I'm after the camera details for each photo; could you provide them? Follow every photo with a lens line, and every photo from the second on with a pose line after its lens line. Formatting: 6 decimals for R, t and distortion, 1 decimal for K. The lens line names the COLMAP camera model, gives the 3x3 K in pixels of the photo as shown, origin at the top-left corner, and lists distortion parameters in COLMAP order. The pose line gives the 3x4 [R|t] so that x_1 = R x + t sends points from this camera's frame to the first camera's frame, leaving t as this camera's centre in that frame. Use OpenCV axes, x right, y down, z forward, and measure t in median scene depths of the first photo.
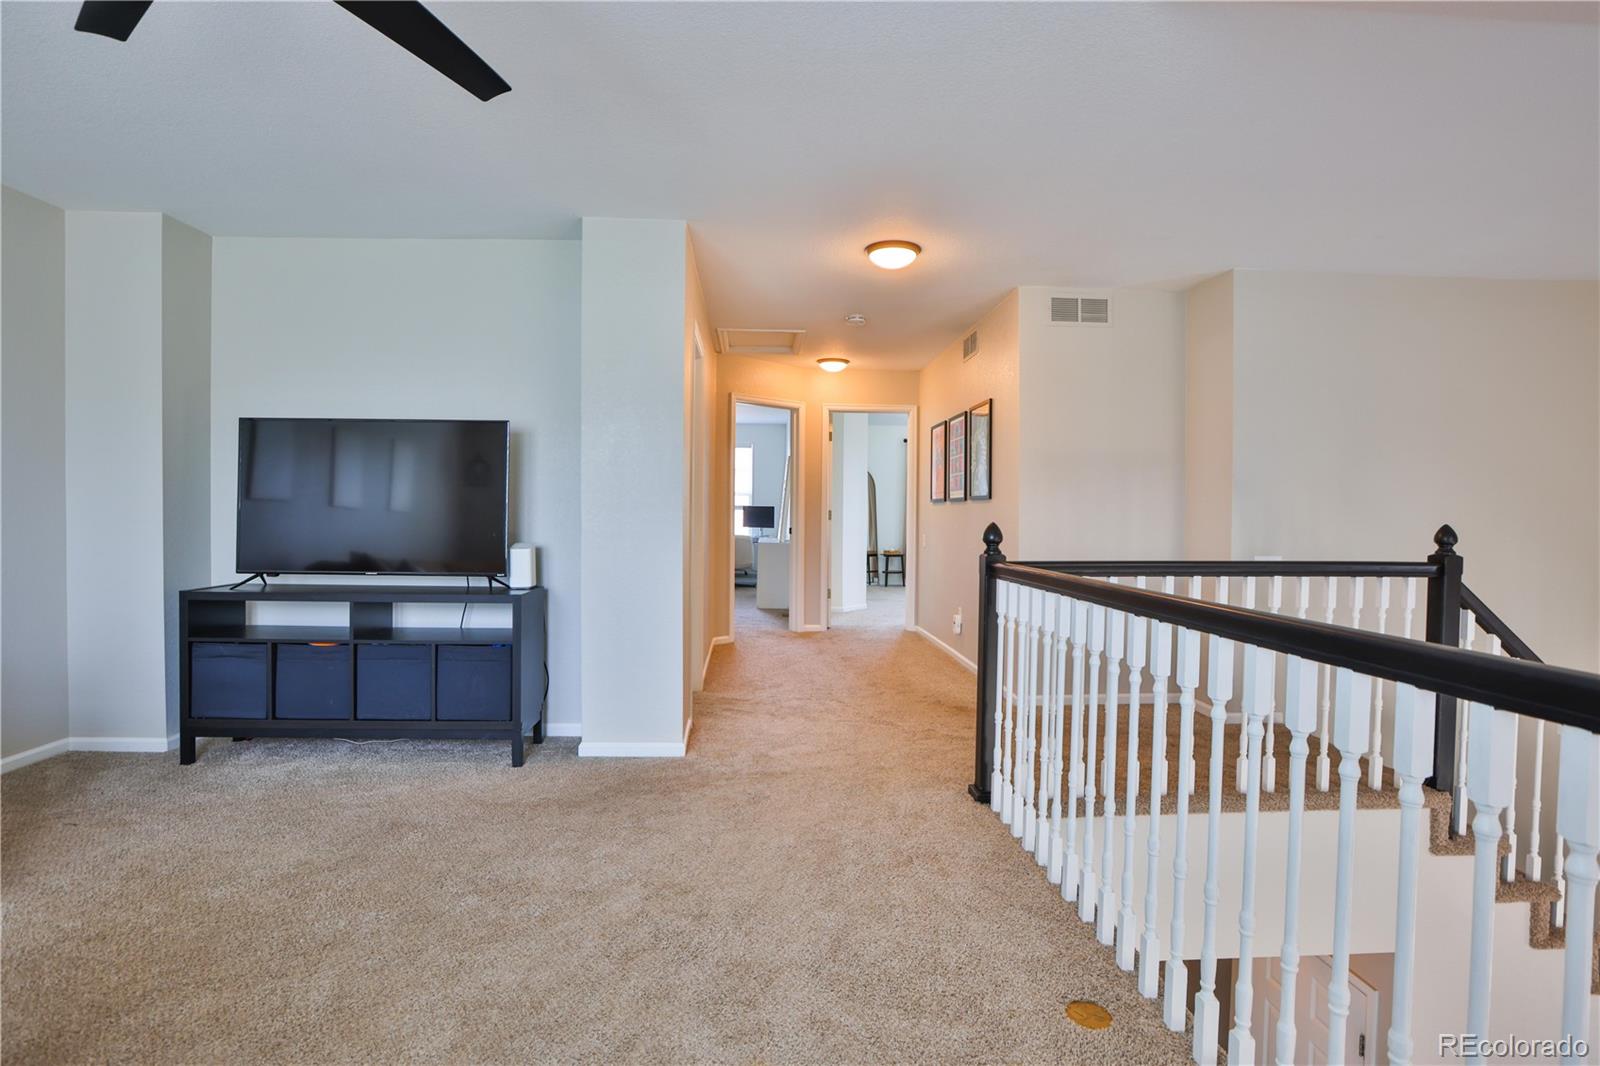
lens RADIAL K [[767.9, 0, 800.0], [0, 767.9, 533.0], [0, 0, 1]] dist [-0.023992, -0.000027]
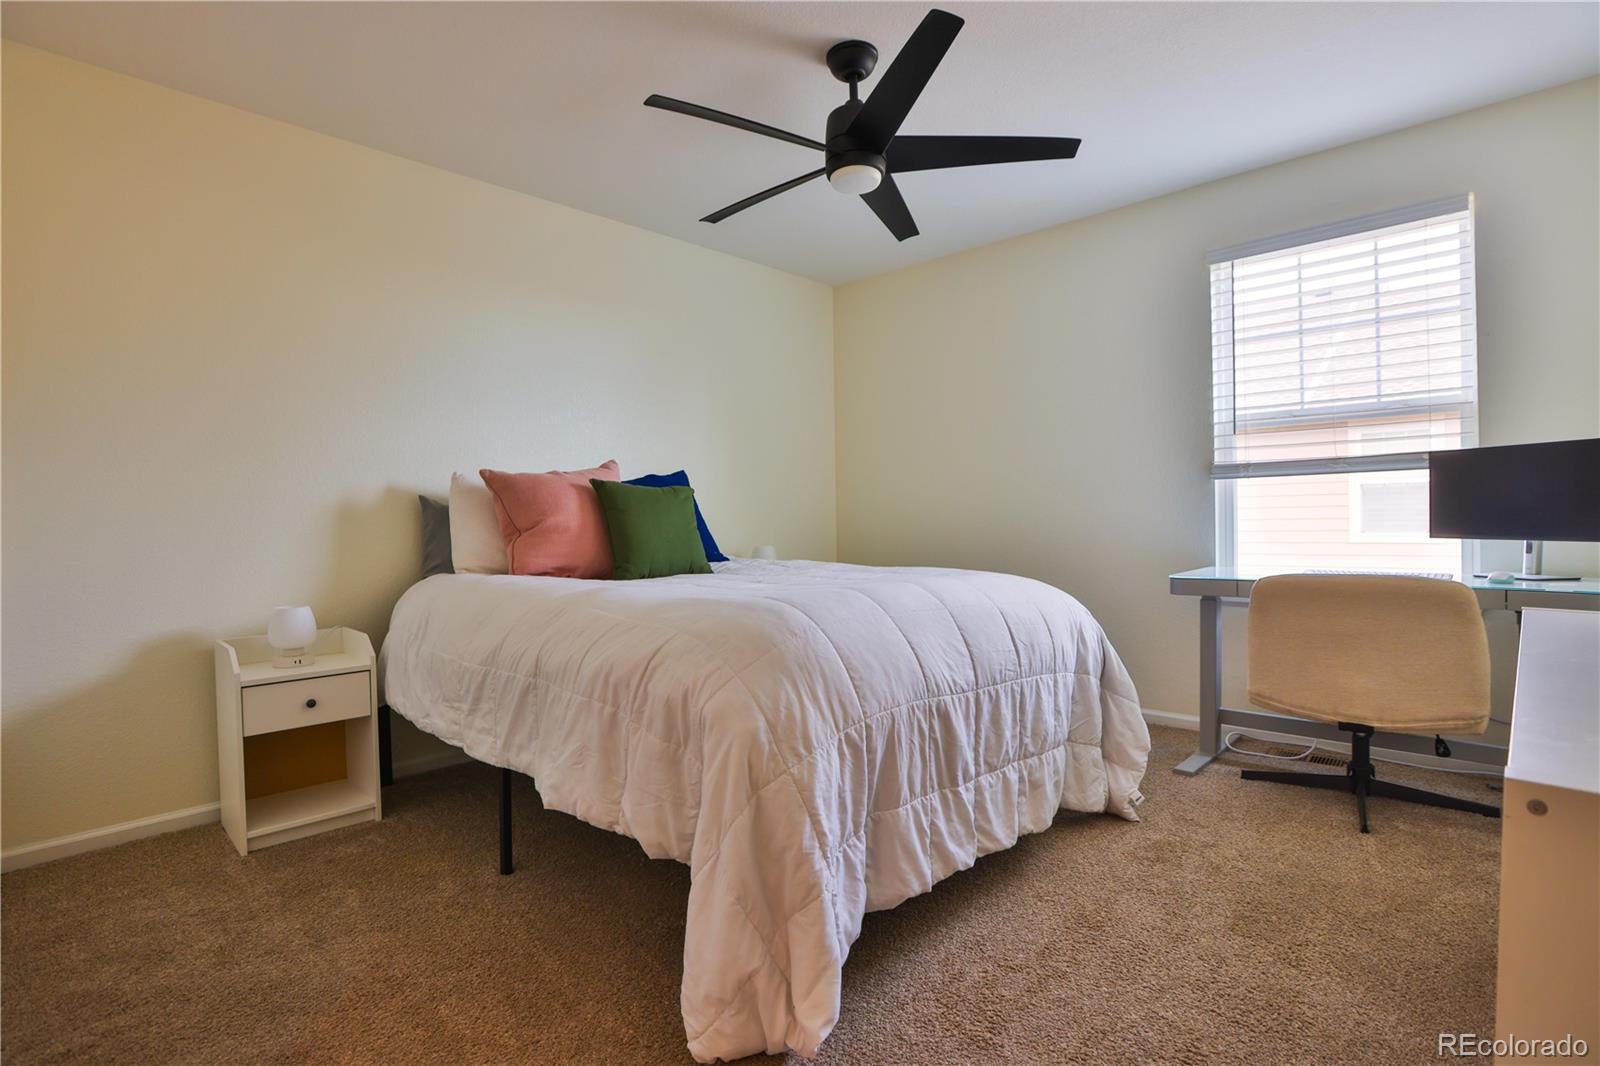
lens RADIAL K [[767.9, 0, 800.0], [0, 767.9, 533.0], [0, 0, 1]] dist [-0.023992, -0.000027]
pose [[0.686469, -0.008390, -0.727111, -0.059963], [0.013421, 0.999909, 0.001133, -0.019710], [0.727035, -0.010537, 0.686519, 1.105419]]
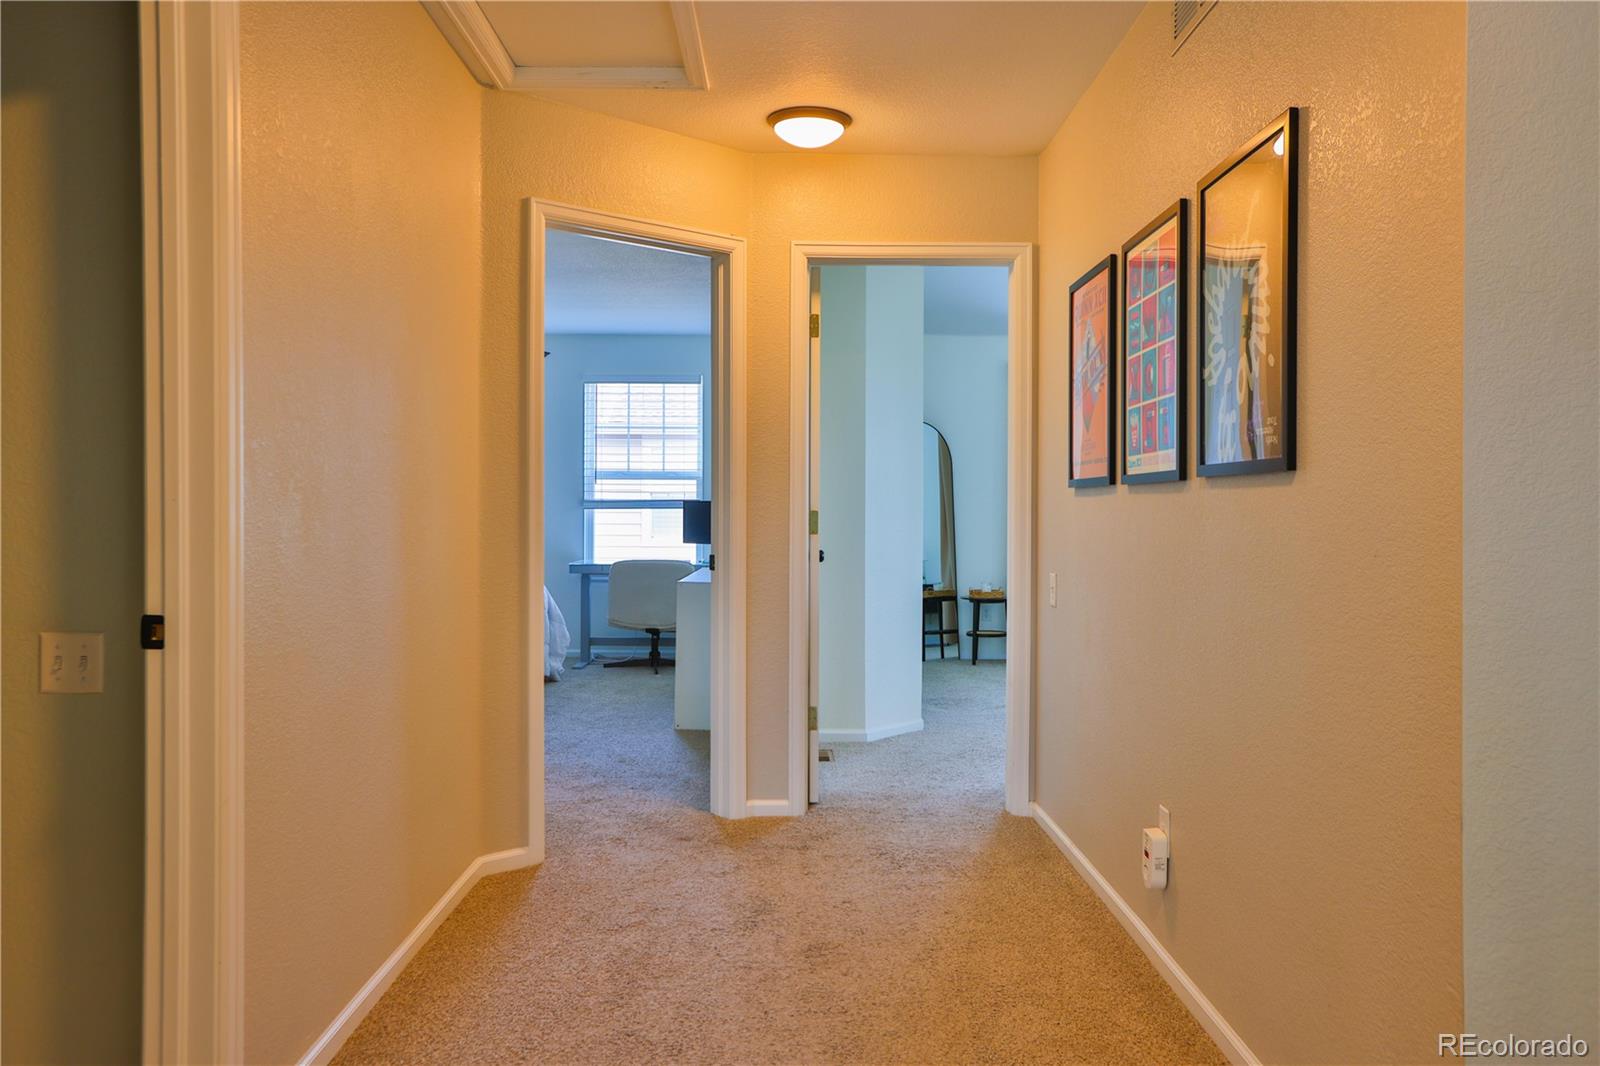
lens RADIAL K [[1142.1, 0, 800.0], [0, 1142.1, 533.0], [0, 0, 1]] dist [-0.005197, -0.000715]
pose [[0.998309, -0.003938, -0.057991, 0.069976], [0.003553, 0.999971, -0.006727, -0.014460], [0.058016, 0.006510, 0.998294, 0.427138]]
